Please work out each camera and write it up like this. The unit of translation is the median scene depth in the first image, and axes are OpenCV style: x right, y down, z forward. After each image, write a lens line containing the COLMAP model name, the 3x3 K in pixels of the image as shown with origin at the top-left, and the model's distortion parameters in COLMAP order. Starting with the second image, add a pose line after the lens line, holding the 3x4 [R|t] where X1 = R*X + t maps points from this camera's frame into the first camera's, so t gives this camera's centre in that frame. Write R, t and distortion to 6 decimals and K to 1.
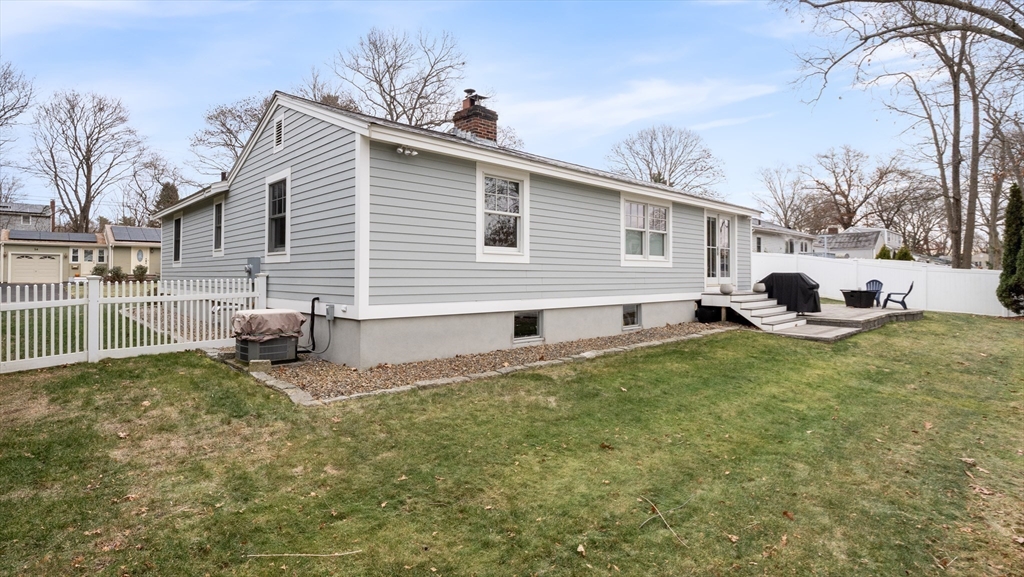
lens RADIAL K [[516.4, 0, 511.9], [0, 516.4, 269.7], [0, 0, 1]] dist [-0.004958, -0.000936]
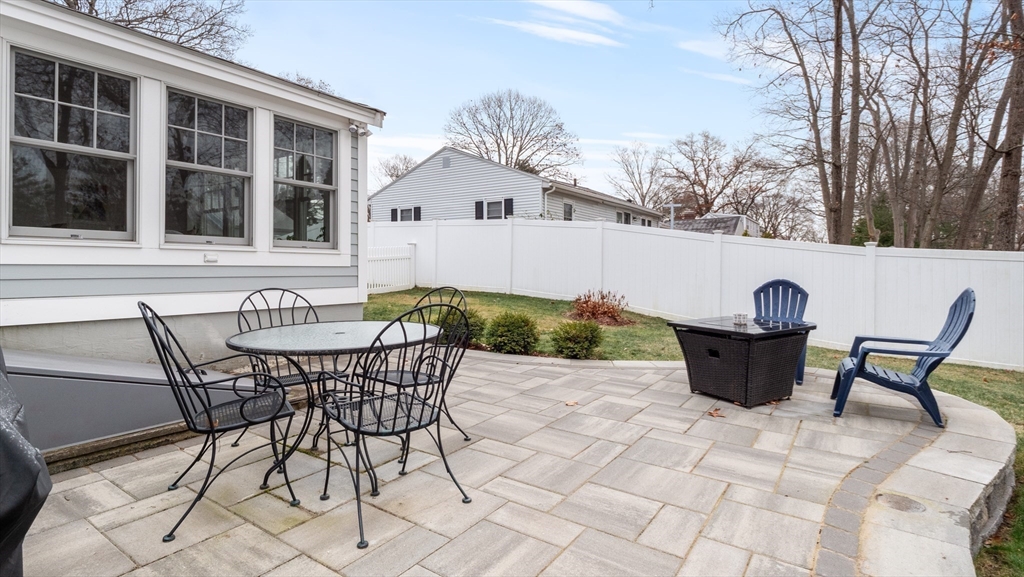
lens RADIAL K [[506.4, 0, 512.7], [0, 506.4, 274.6], [0, 0, 1]] dist [0.000181, -0.000183]
pose [[0.977265, -0.003011, 0.212002, 0.224328], [-0.001348, 0.999791, 0.020416, 0.004912], [-0.212019, -0.020238, 0.977056, 0.340403]]
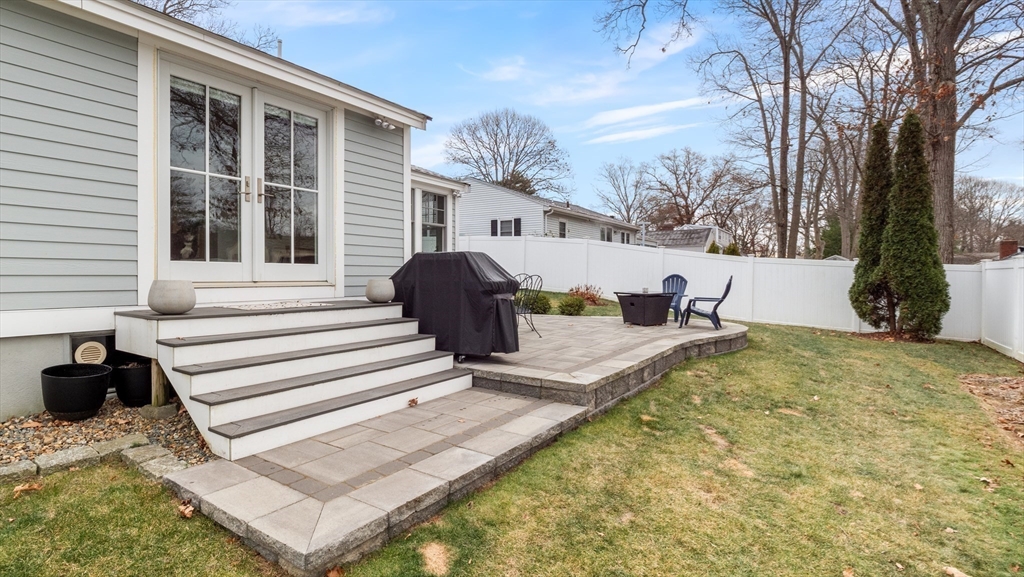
lens RADIAL K [[500.0, 0, 512.0], [0, 500.0, 288.5], [0, 0, 1]] dist [0.001775, -0.000272]
pose [[0.973503, -0.004581, 0.228630, 0.180770], [-0.003658, 0.999360, 0.035596, 0.007295], [-0.228647, -0.035489, 0.972862, 0.225367]]
